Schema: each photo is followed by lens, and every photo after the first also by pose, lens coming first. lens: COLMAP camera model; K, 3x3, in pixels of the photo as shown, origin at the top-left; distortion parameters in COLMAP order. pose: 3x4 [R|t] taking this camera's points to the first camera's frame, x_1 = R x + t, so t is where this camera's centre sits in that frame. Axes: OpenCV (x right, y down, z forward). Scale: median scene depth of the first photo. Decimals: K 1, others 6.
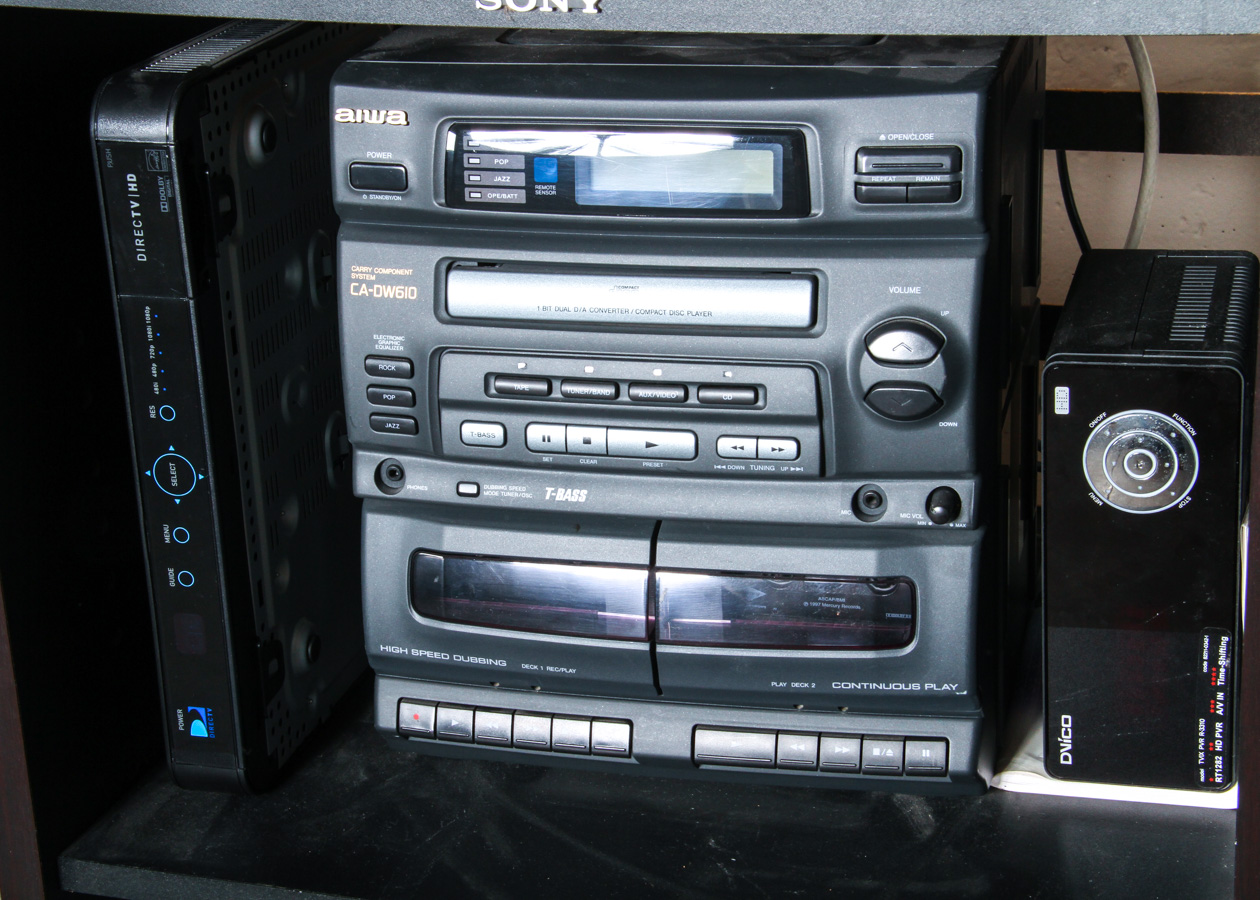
lens RADIAL K [[2476.6, 0, 627.4], [0, 2476.6, 459.0], [0, 0, 1]] dist [0.198391, 0.000000]
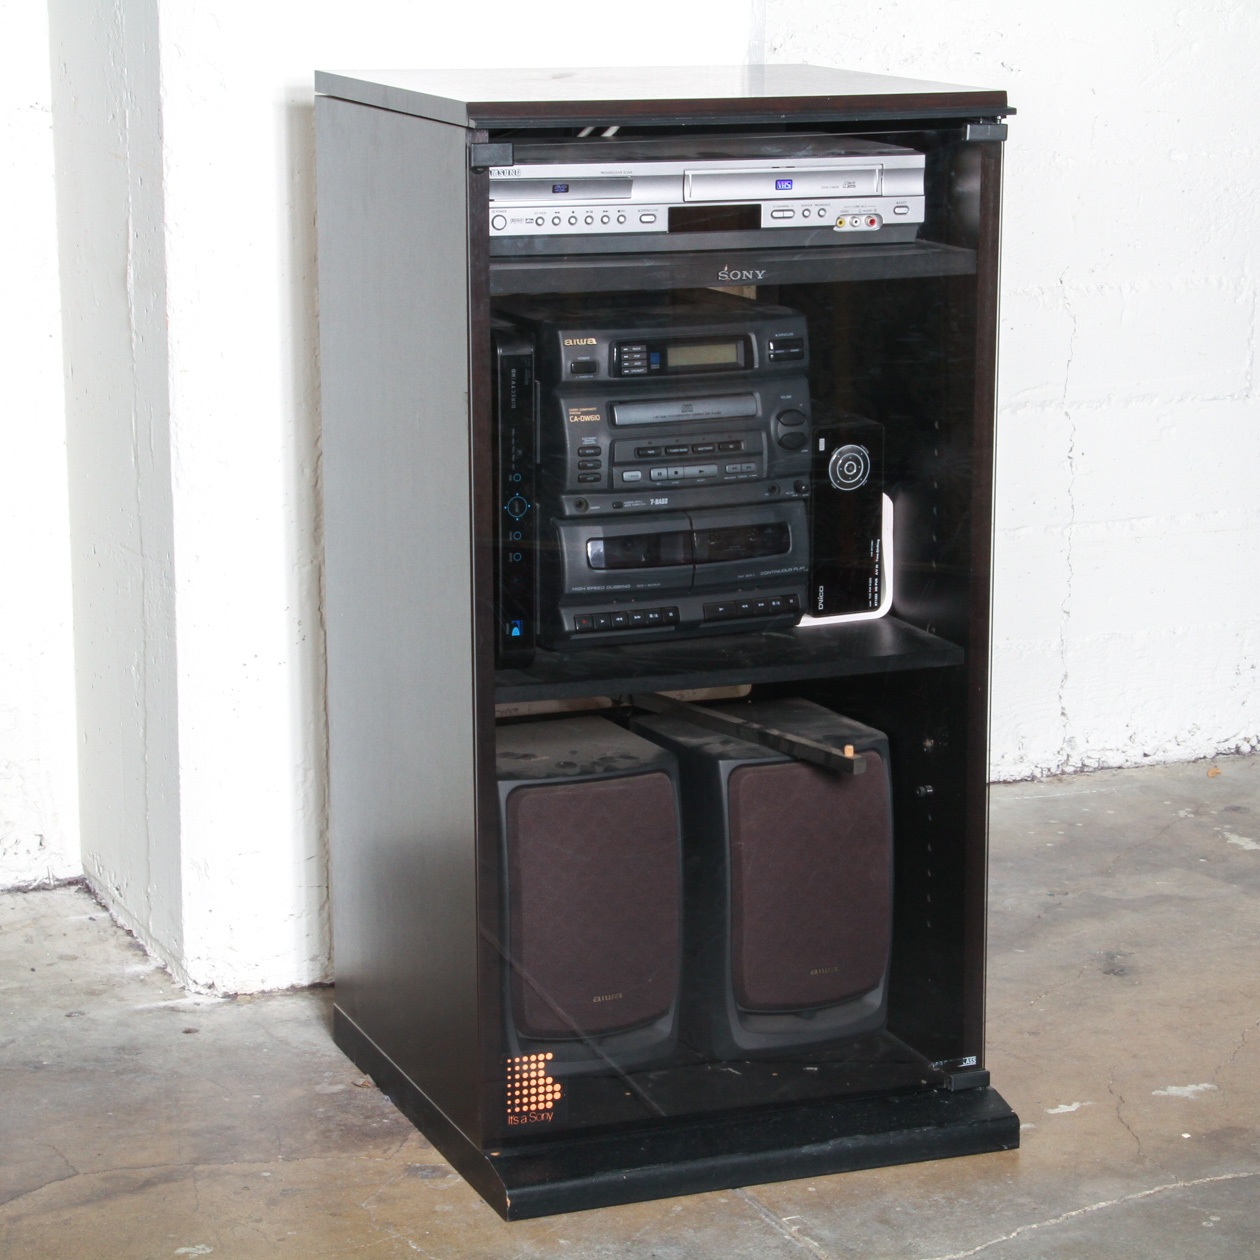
lens RADIAL K [[3470.9, 0, 630.7], [0, 3470.9, 633.4], [0, 0, 1]] dist [0.182268, 0.000000]
pose [[0.772304, -0.092906, 0.628422, -2.111287], [0.190485, 0.977595, -0.089570, 0.423626], [-0.606021, 0.188880, 0.772698, -1.466690]]
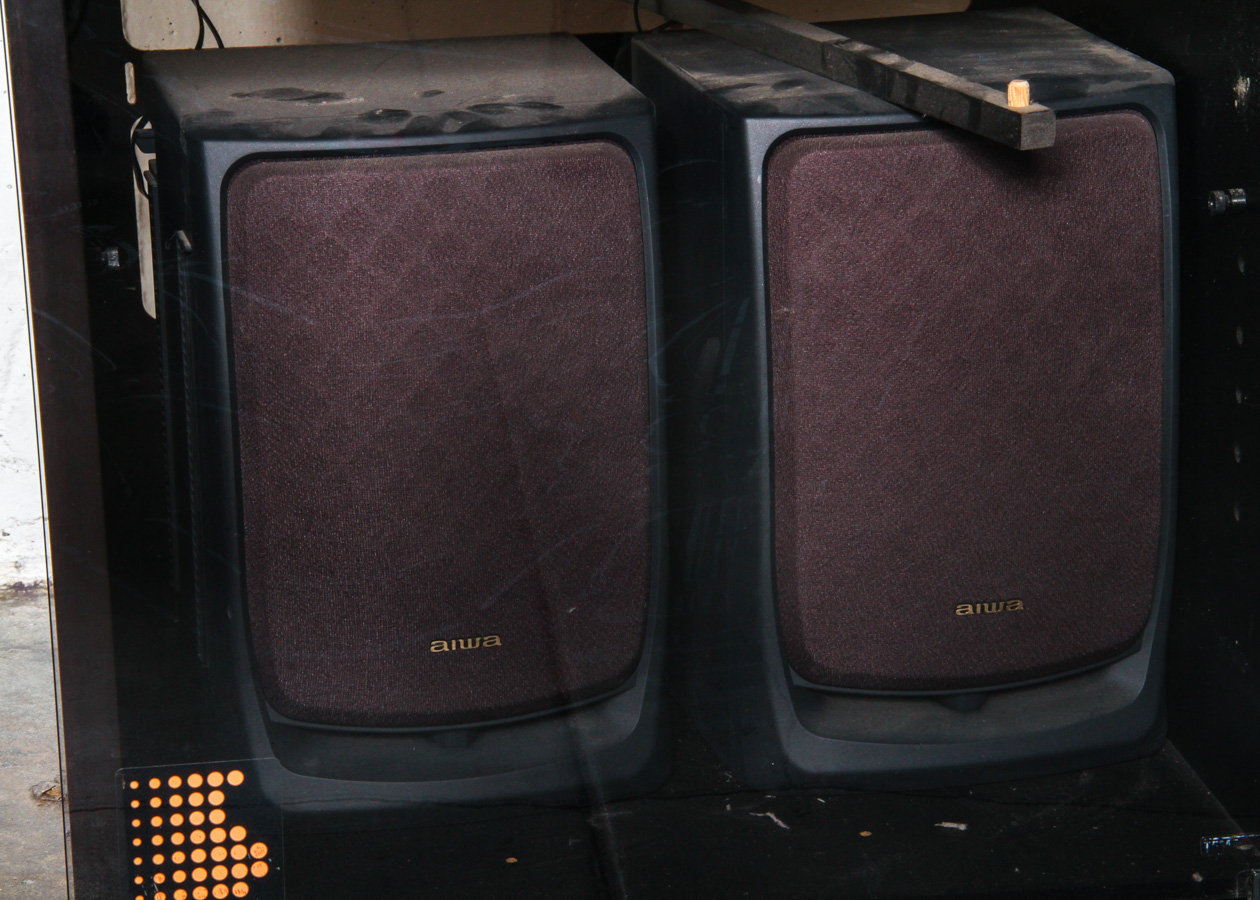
lens RADIAL K [[3909.0, 0, 639.0], [0, 3909.0, 451.5], [0, 0, 1]] dist [0.505274, 0.000000]
pose [[0.896093, -0.102344, 0.431907, -0.701470], [0.139088, 0.988792, -0.054268, 0.482303], [-0.421512, 0.108702, 0.900284, -0.345184]]
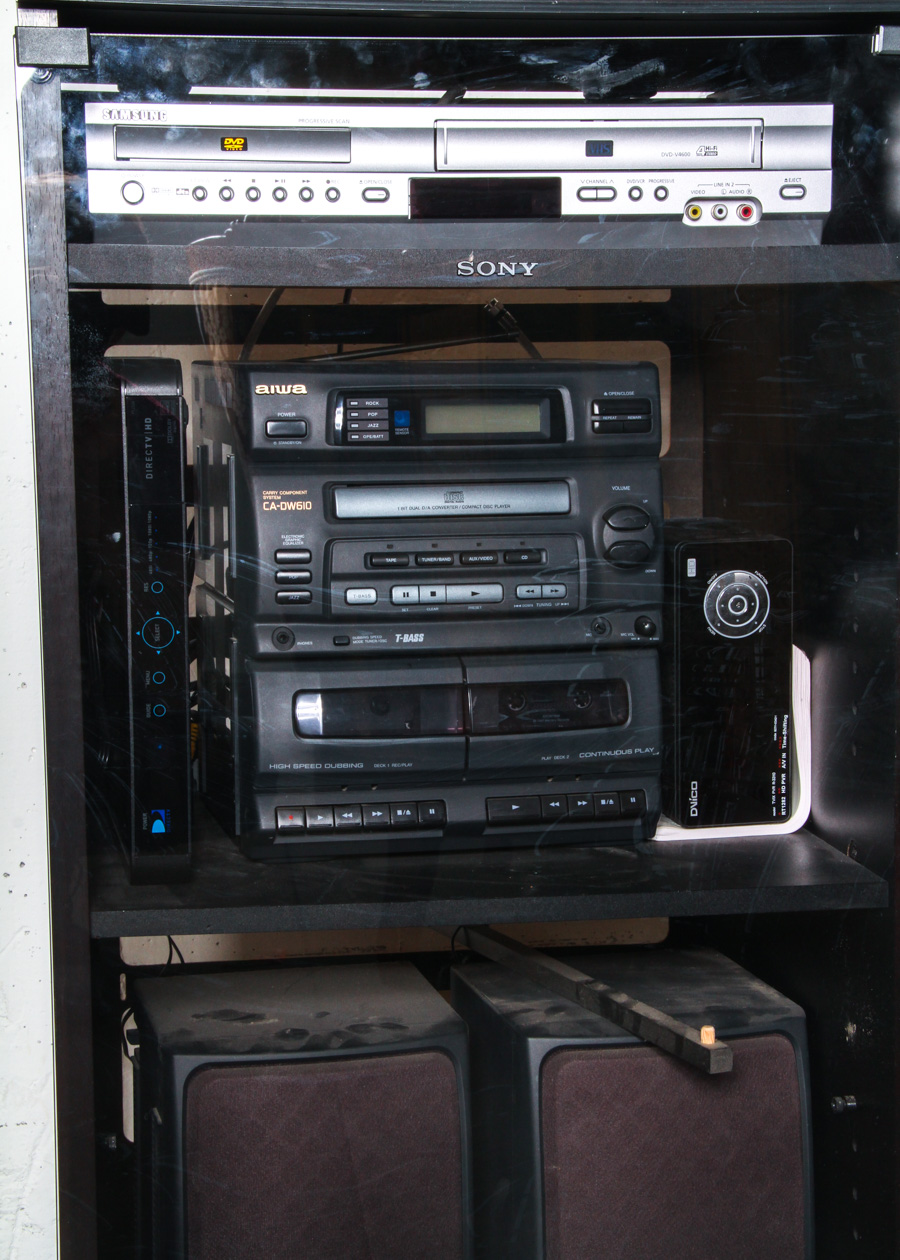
lens RADIAL K [[2539.1, 0, 447.7], [0, 2539.1, 660.0], [0, 0, 1]] dist [0.259489, 0.000000]
pose [[0.892946, -0.022017, 0.449624, -0.712520], [0.129439, 0.969180, -0.209606, 0.360907], [-0.431152, 0.245366, 0.868276, -0.355131]]
